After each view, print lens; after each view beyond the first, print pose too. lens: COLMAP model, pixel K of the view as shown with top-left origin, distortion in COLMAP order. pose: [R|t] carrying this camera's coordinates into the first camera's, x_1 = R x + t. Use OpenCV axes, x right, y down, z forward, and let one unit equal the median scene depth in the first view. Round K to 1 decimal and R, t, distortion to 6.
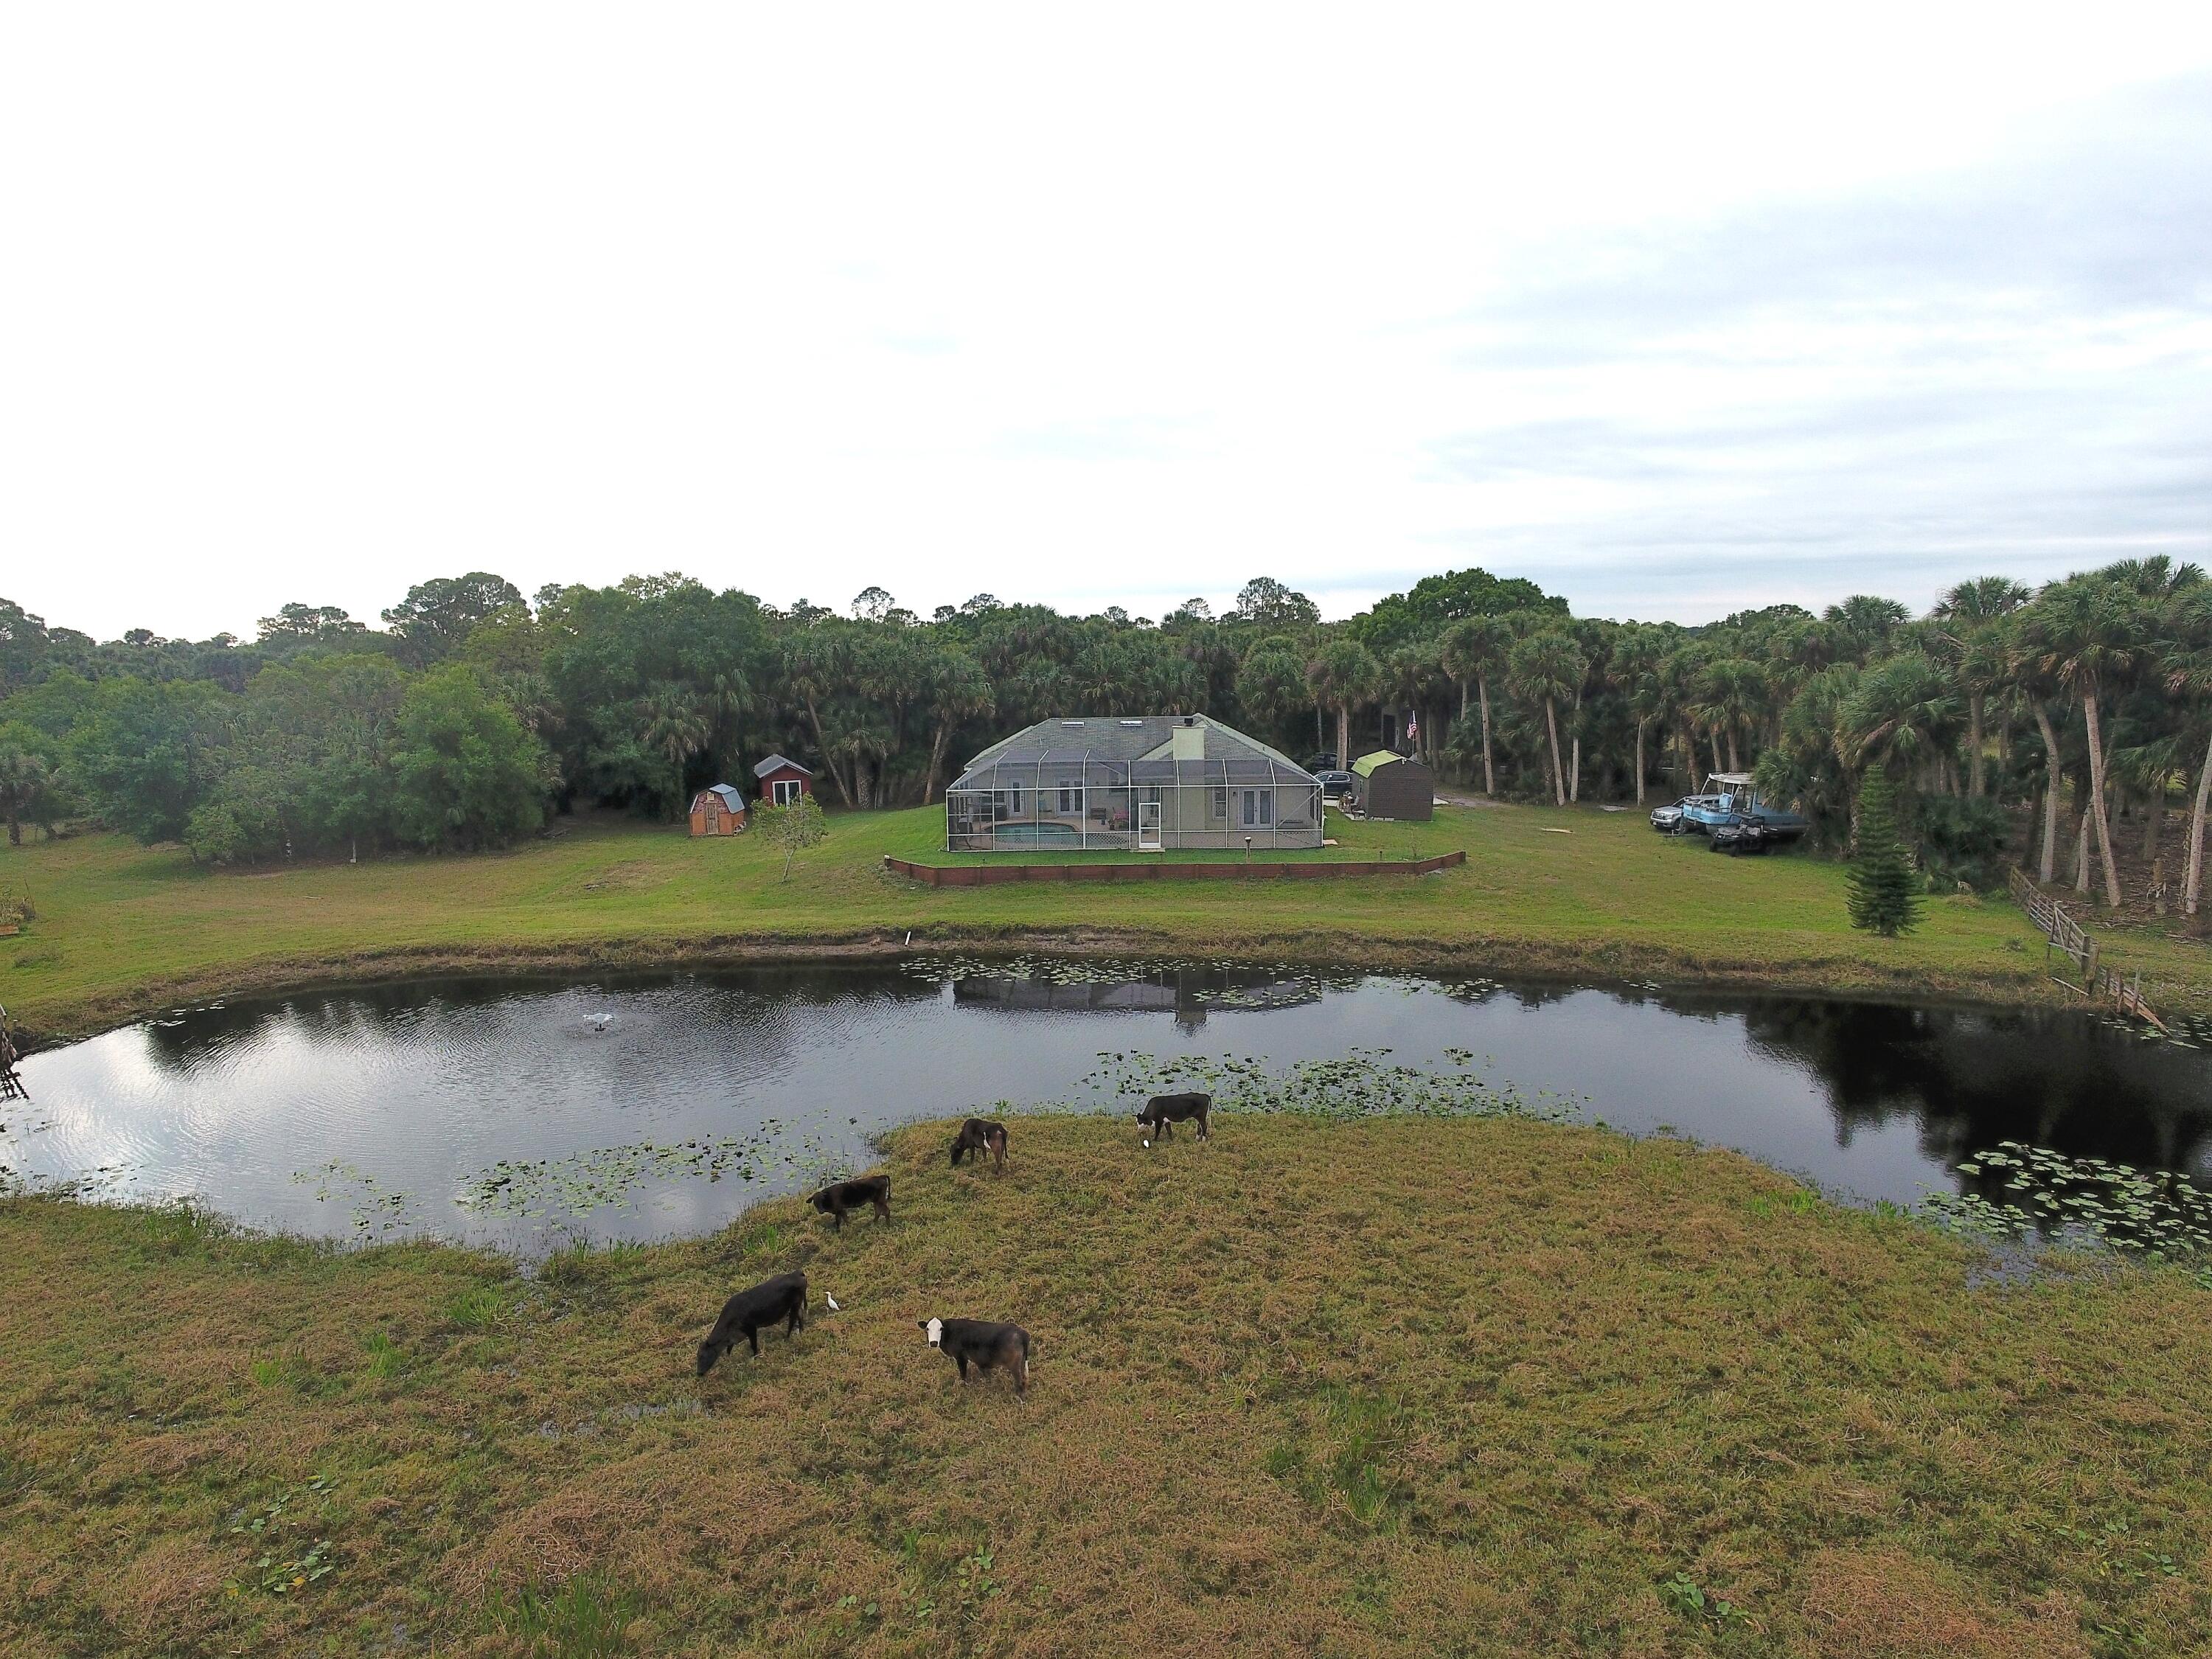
lens RADIAL K [[1277.8, 0, 1101.8], [0, 1277.8, 824.9], [0, 0, 1]] dist [0.002005, 0.001229]
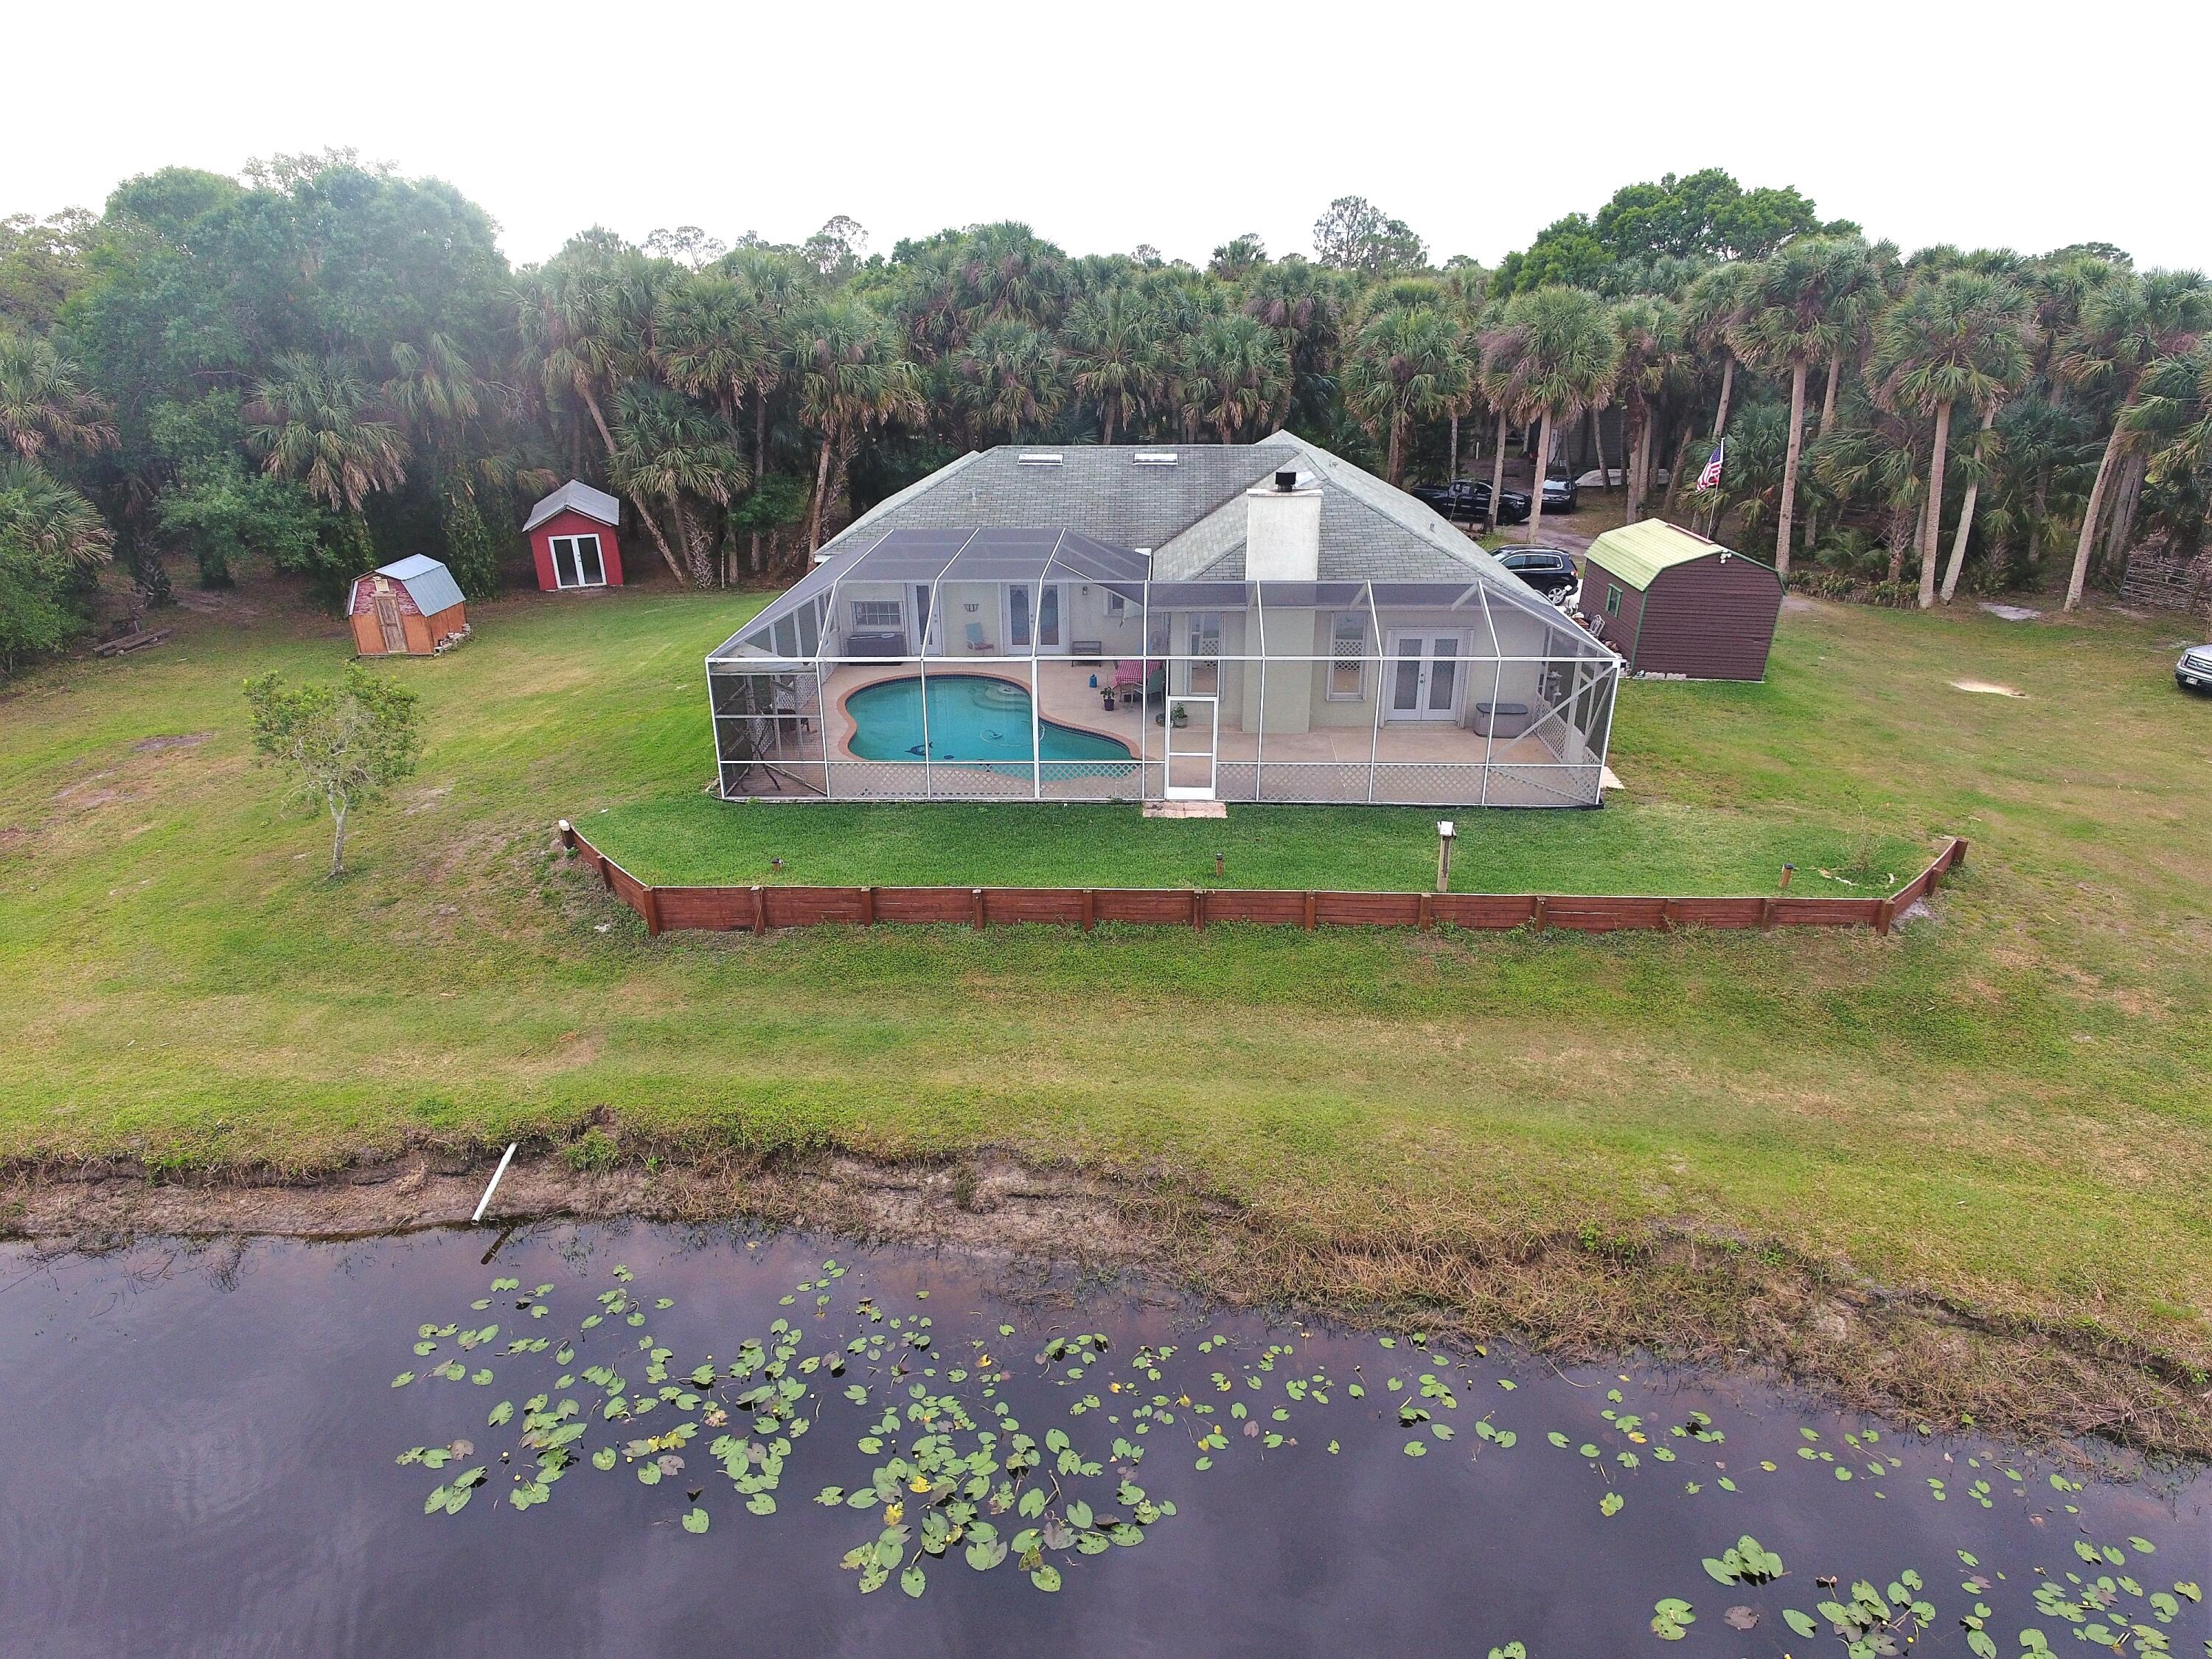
lens RADIAL K [[1277.8, 0, 1117.0], [0, 1277.8, 841.0], [0, 0, 1]] dist [0.002005, 0.001229]
pose [[0.999879, 0.013287, -0.008065, 0.012129], [-0.010750, 0.965934, 0.258566, -0.056173], [0.011226, -0.258448, 0.965960, 0.416216]]
